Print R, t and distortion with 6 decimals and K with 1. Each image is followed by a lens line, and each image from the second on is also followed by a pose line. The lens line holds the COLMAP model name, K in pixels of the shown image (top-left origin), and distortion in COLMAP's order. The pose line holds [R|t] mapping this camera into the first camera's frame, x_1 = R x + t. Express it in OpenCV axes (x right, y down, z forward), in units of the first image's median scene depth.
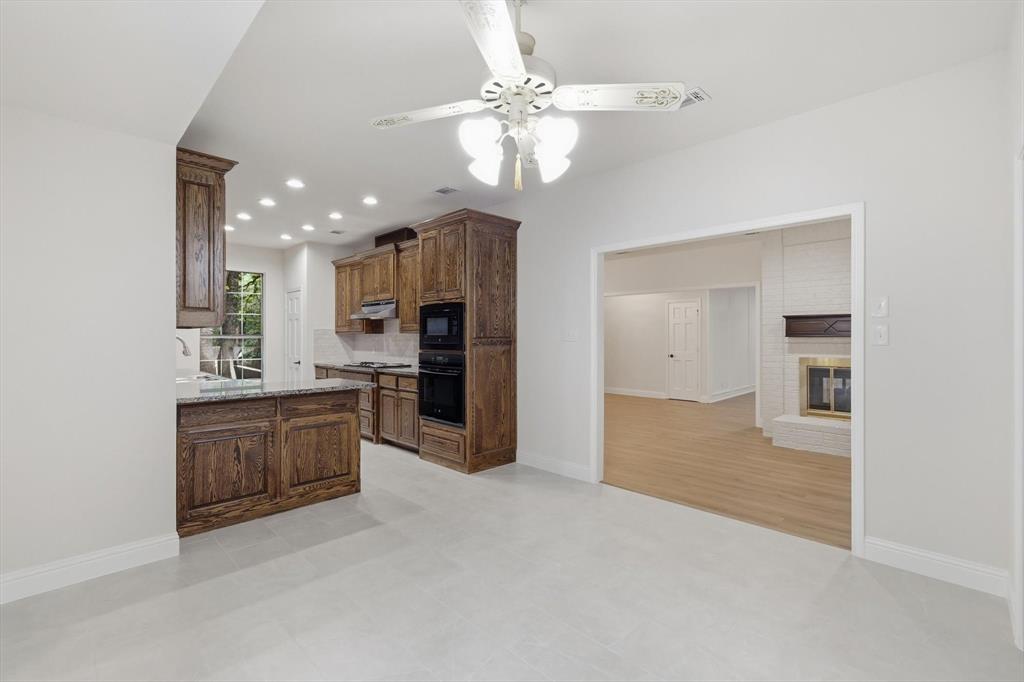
lens RADIAL K [[448.2, 0, 514.8], [0, 448.2, 336.2], [0, 0, 1]] dist [-0.000105, -0.000228]
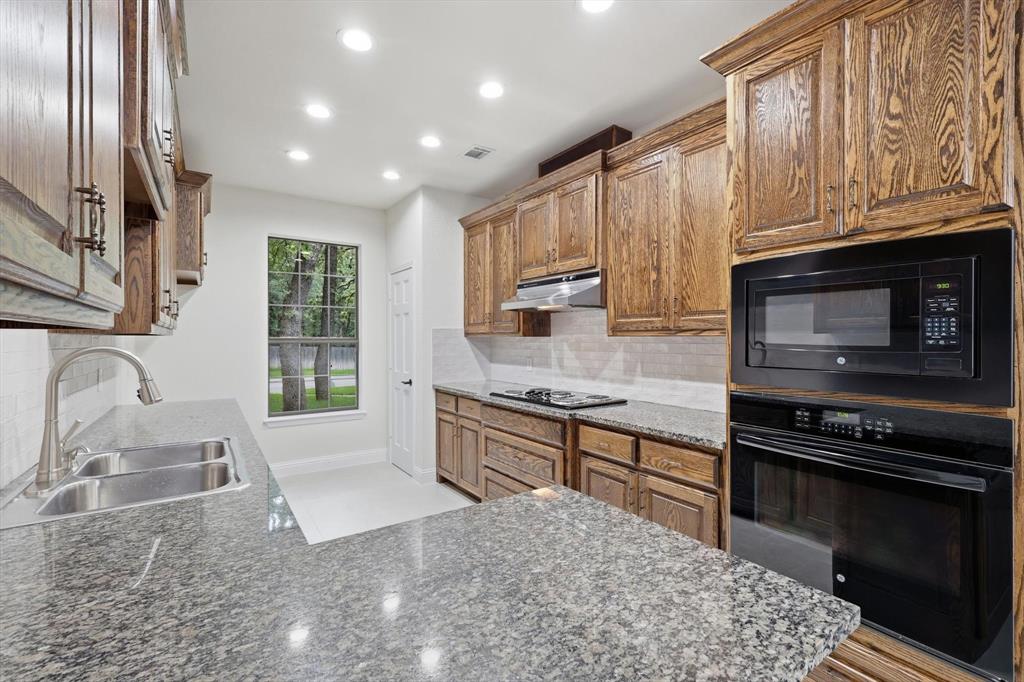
lens RADIAL K [[448.2, 0, 514.8], [0, 448.2, 336.2], [0, 0, 1]] dist [-0.000105, -0.000228]
pose [[0.982289, -0.001889, -0.187364, -0.338175], [0.002057, 0.999998, 0.000703, -0.009445], [0.187362, -0.001076, 0.982290, 0.633189]]
